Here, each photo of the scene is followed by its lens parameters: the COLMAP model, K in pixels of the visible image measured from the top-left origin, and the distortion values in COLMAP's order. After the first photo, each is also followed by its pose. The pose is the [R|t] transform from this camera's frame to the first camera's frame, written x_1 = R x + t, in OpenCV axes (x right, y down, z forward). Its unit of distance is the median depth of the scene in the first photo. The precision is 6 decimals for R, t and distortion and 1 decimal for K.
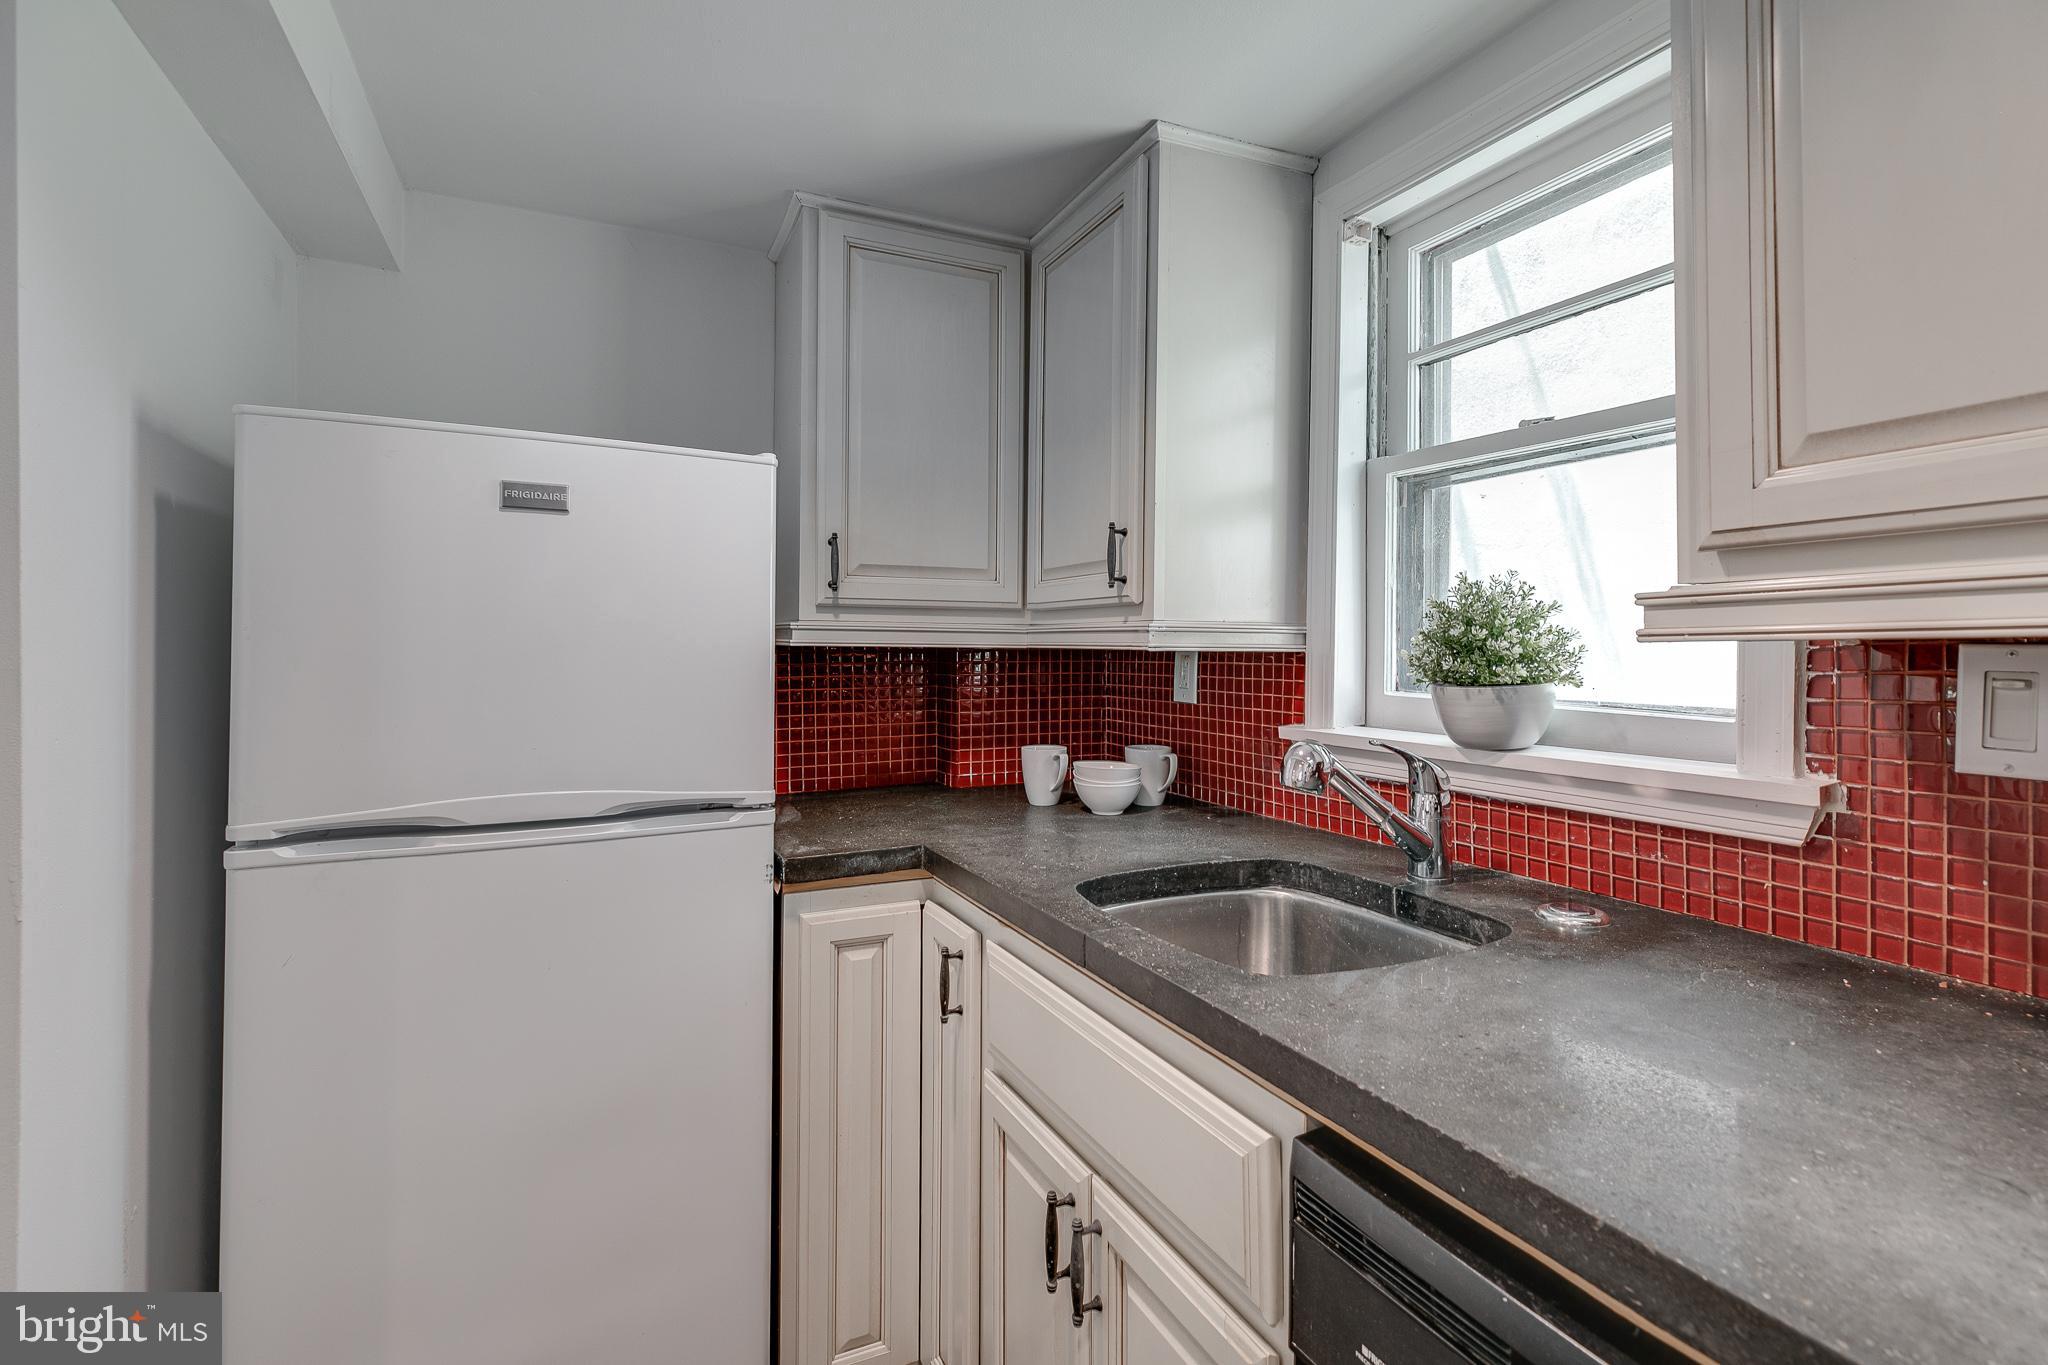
lens RADIAL K [[937.1, 0, 1036.8], [0, 937.1, 640.7], [0, 0, 1]] dist [0.003026, -0.000198]
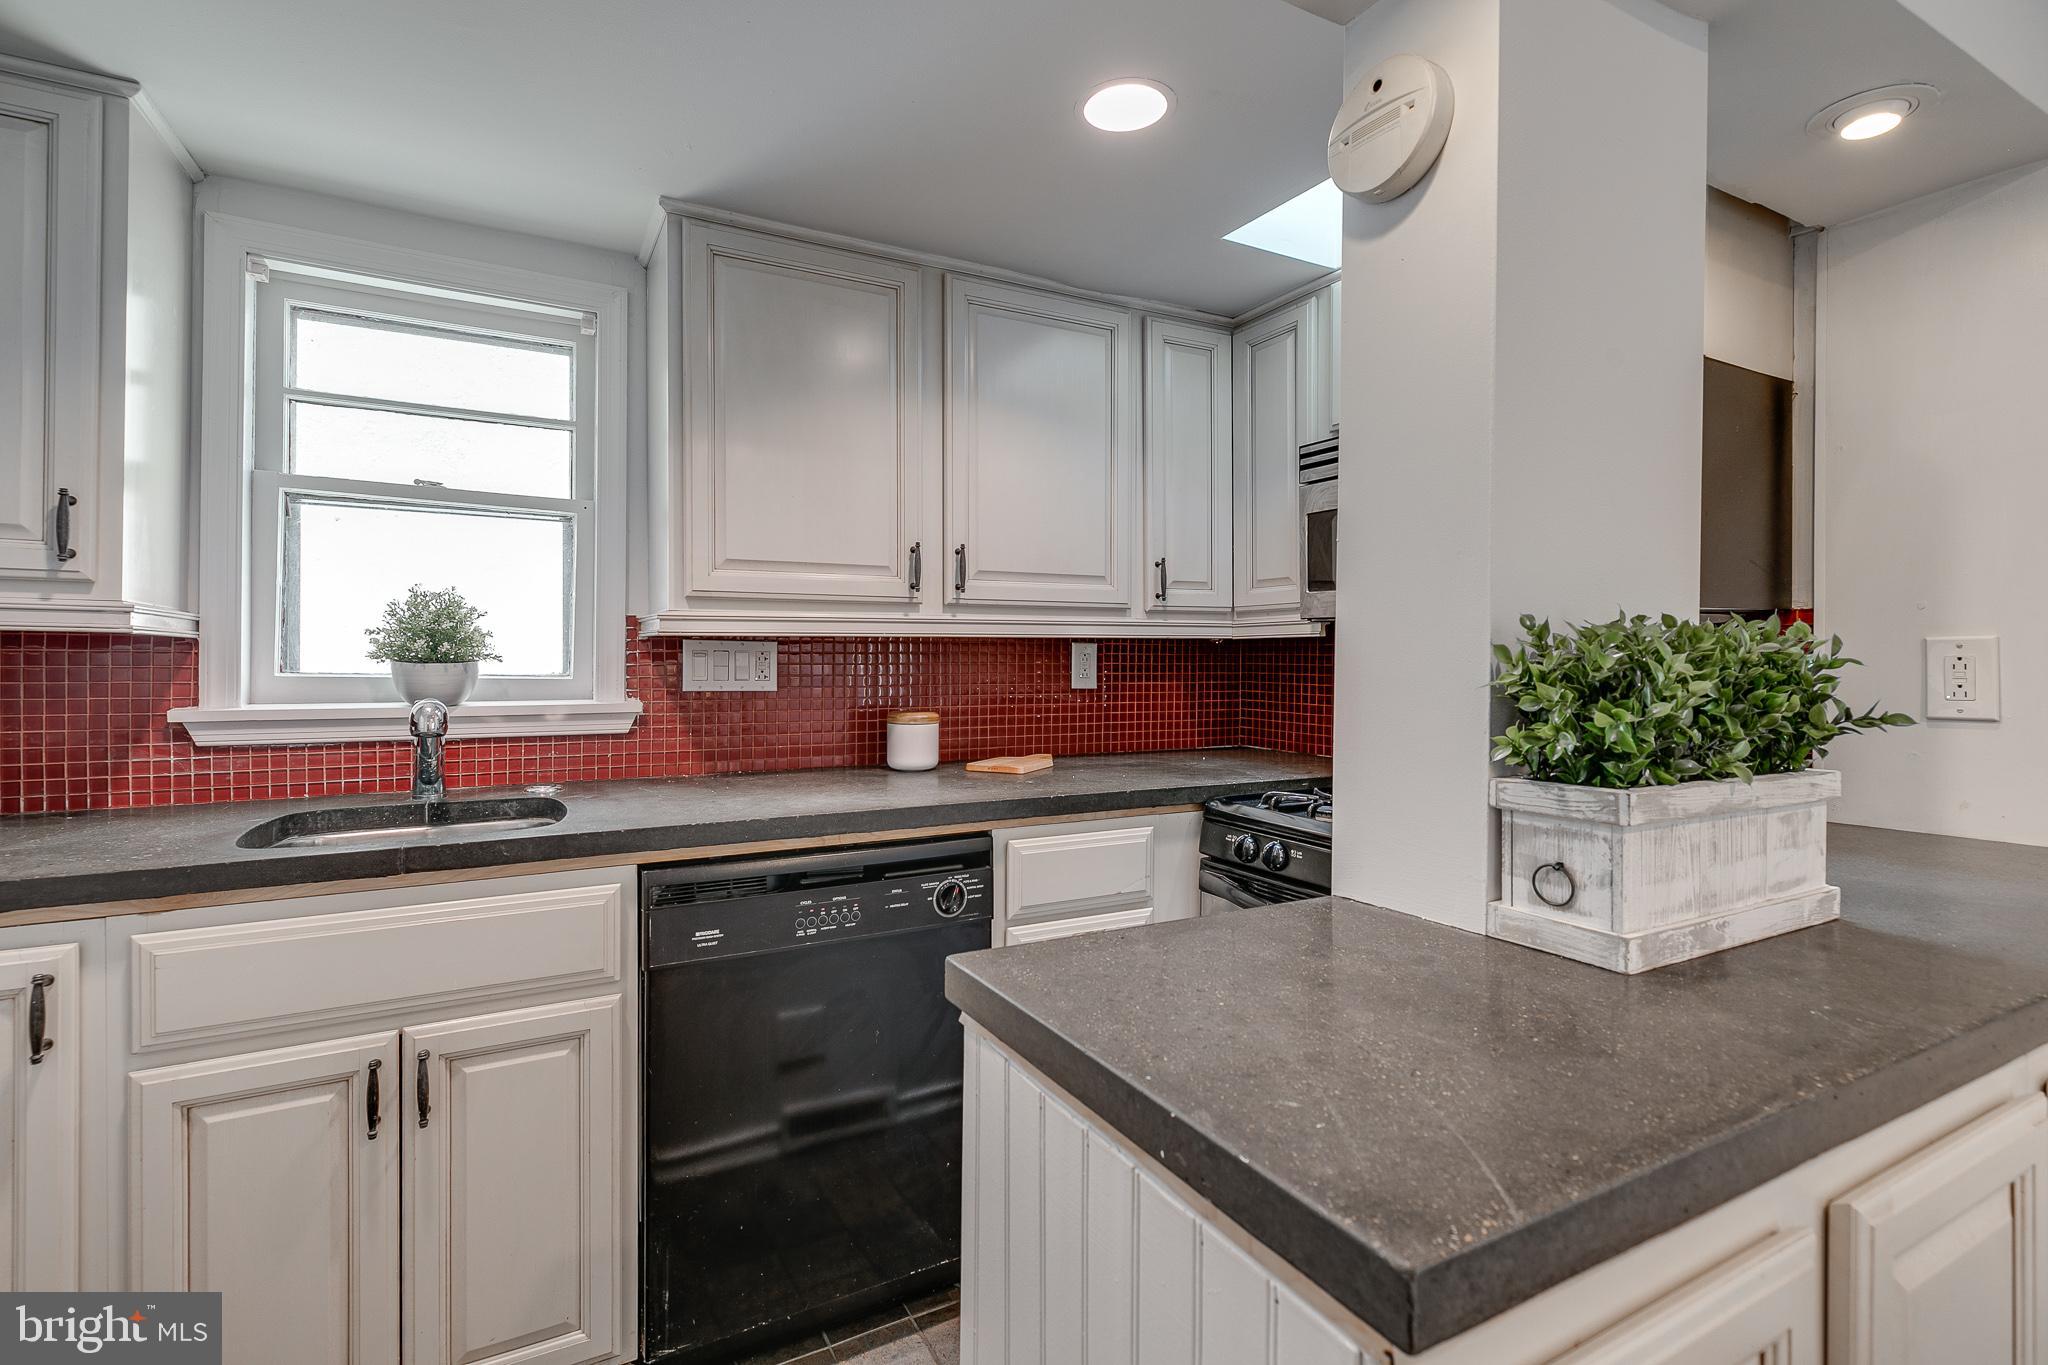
lens RADIAL K [[945.3, 0, 1014.7], [0, 945.3, 662.6], [0, 0, 1]] dist [0.004963, -0.000302]
pose [[-0.041775, -0.004268, 0.999118, -1.014103], [-0.011694, 0.999924, 0.003783, 0.030130], [-0.999059, -0.011526, -0.041822, 0.155084]]
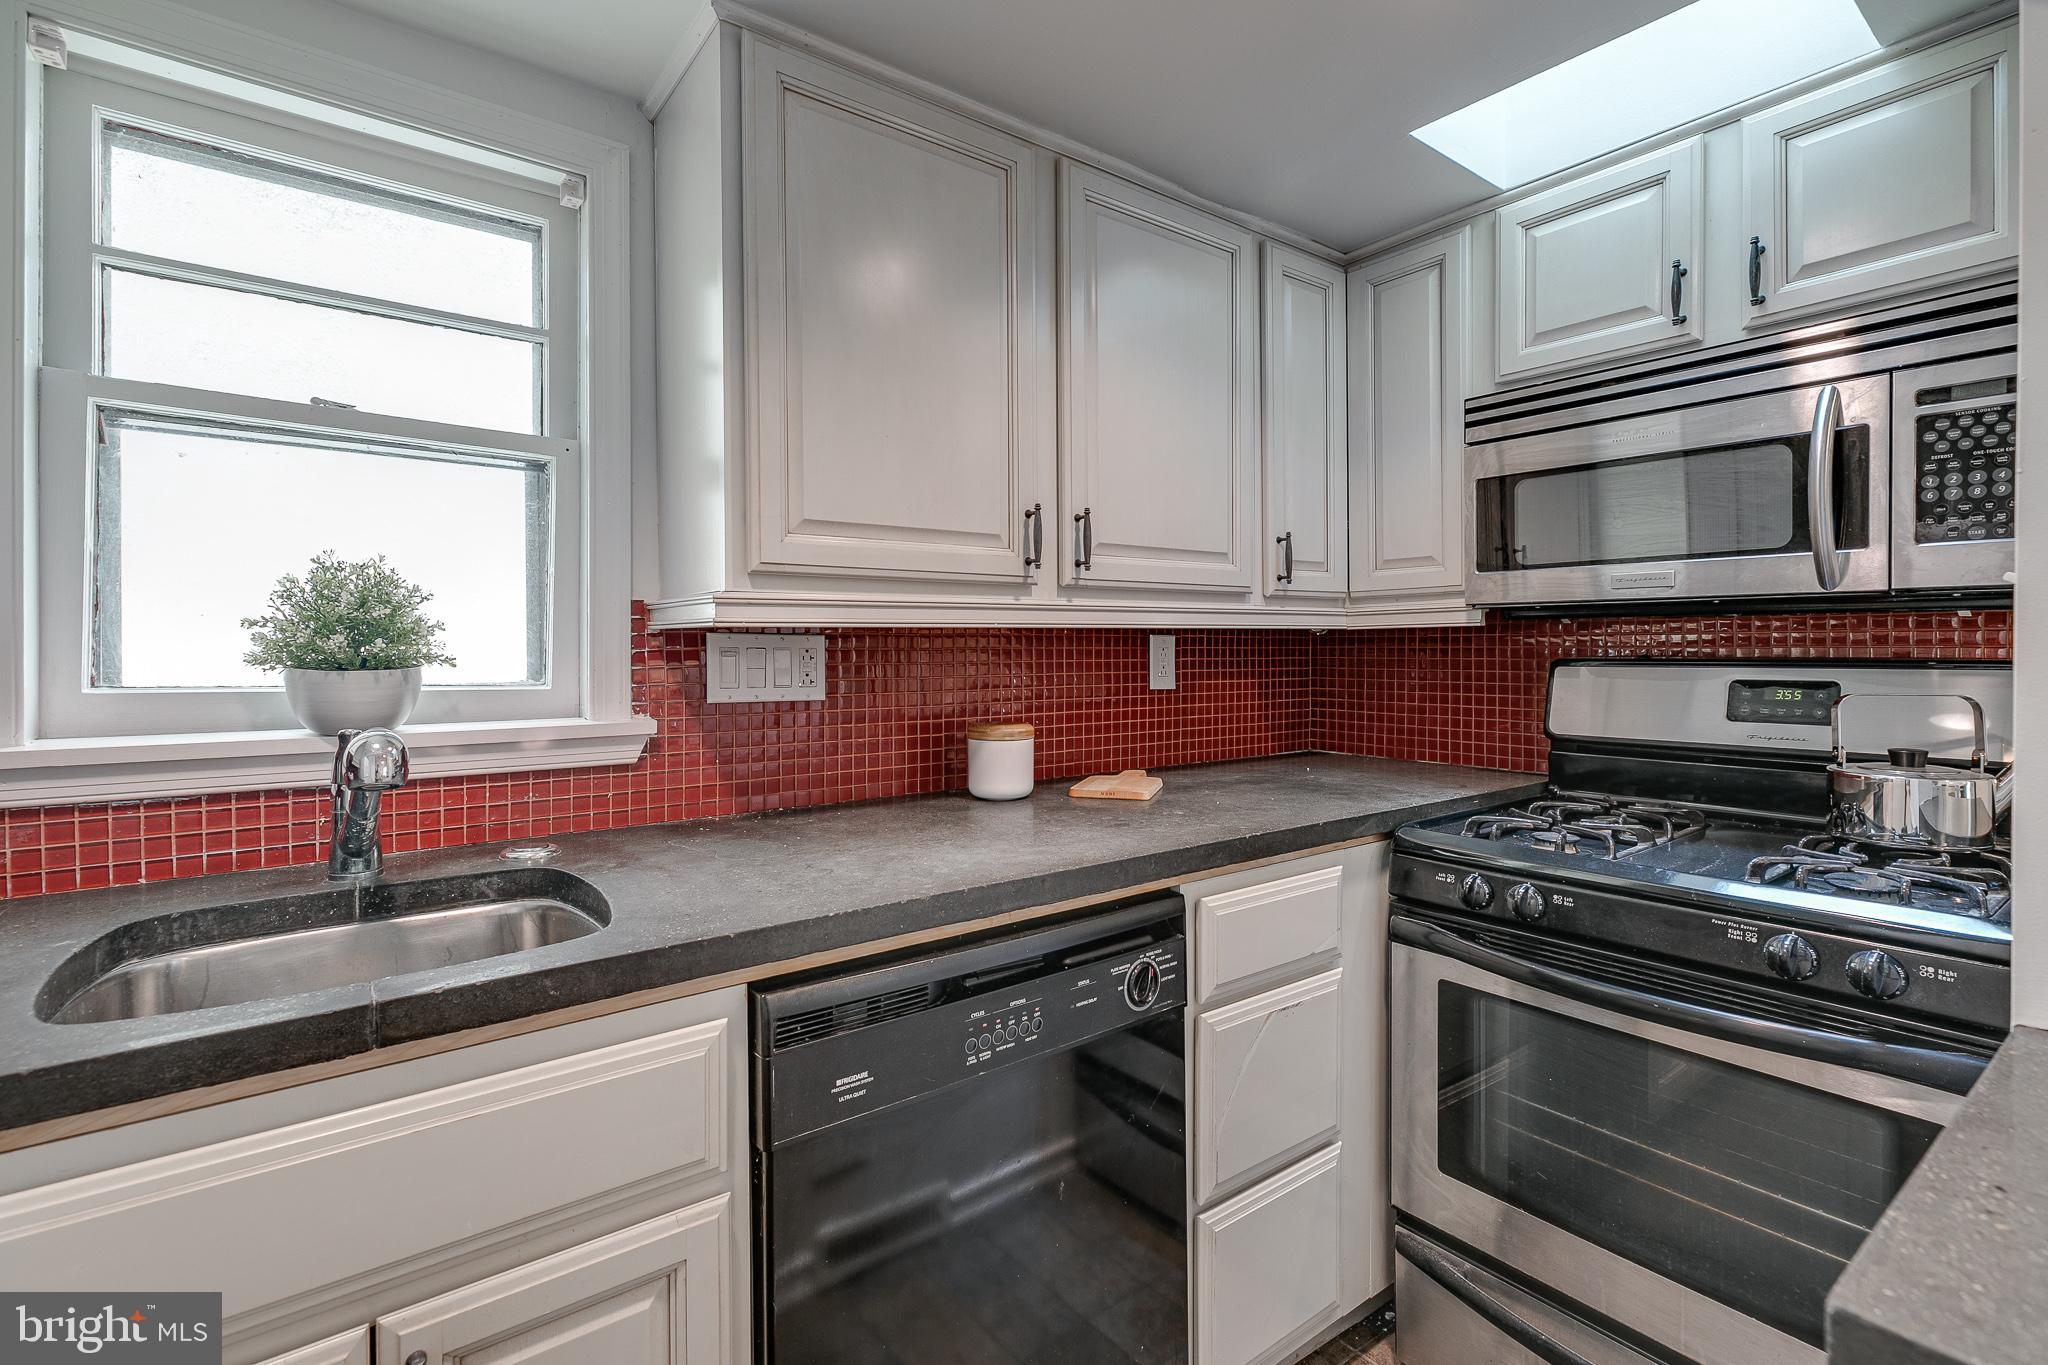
lens RADIAL K [[932.9, 0, 1023.8], [0, 932.9, 655.9], [0, 0, 1]] dist [0.002833, 0.000211]
pose [[-0.193397, -0.003982, 0.981113, -0.597616], [-0.003734, 0.999988, 0.003322, 0.026884], [-0.981113, -0.003021, -0.193409, 0.494916]]
